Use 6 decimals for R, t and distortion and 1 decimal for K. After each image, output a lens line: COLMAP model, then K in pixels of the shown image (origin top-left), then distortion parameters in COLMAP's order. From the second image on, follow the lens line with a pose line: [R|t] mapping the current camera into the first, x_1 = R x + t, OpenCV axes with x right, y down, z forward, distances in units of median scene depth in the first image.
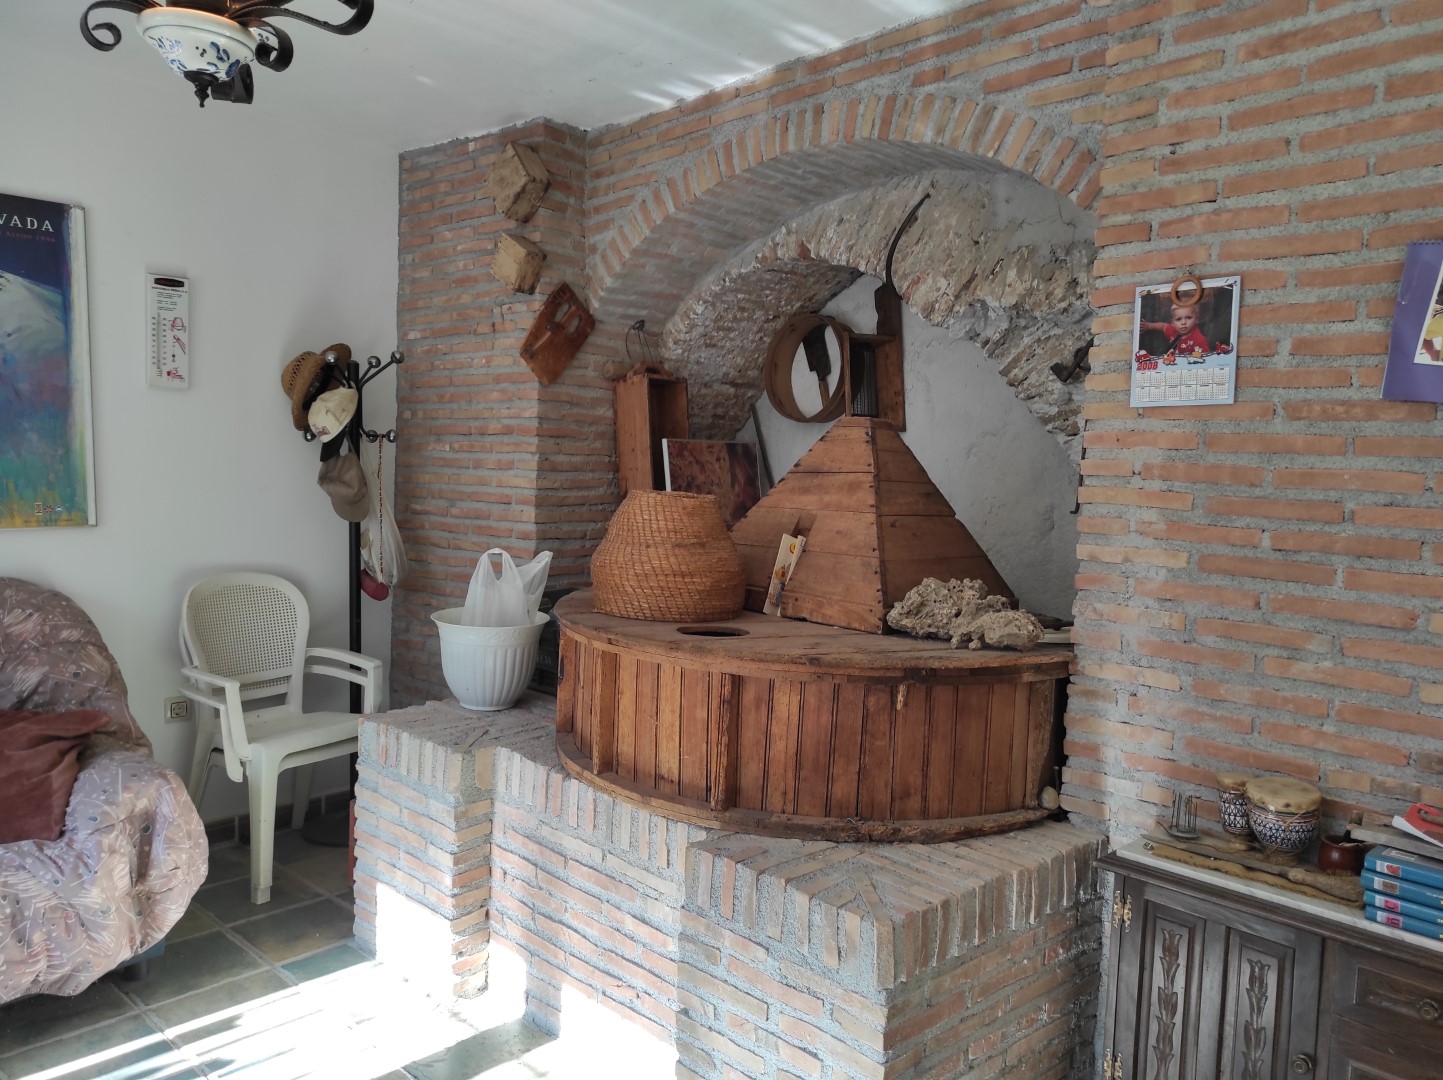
lens RADIAL K [[1052.4, 0, 718.5], [0, 1052.4, 542.1], [0, 0, 1]] dist [0.057652, -0.052937]
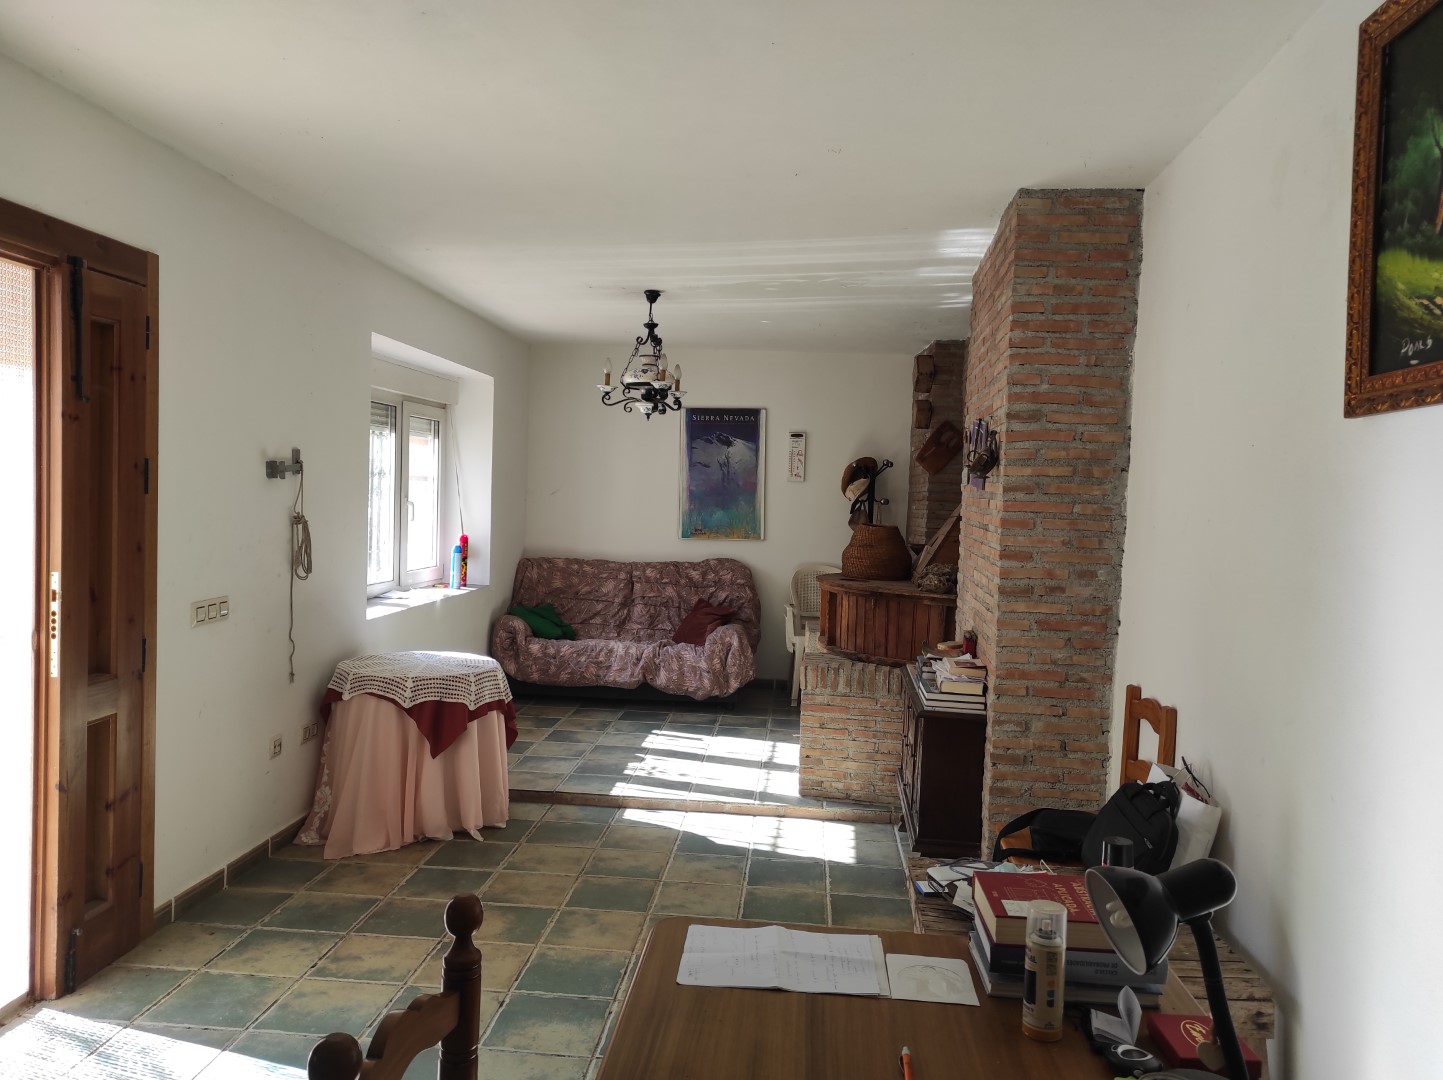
lens RADIAL K [[1052.4, 0, 718.5], [0, 1052.4, 542.1], [0, 0, 1]] dist [0.057652, -0.052937]
pose [[0.616625, 0.023789, -0.786897, 1.231286], [-0.075512, 0.996722, -0.029040, 0.065835], [0.783627, 0.077327, 0.616400, -0.534379]]
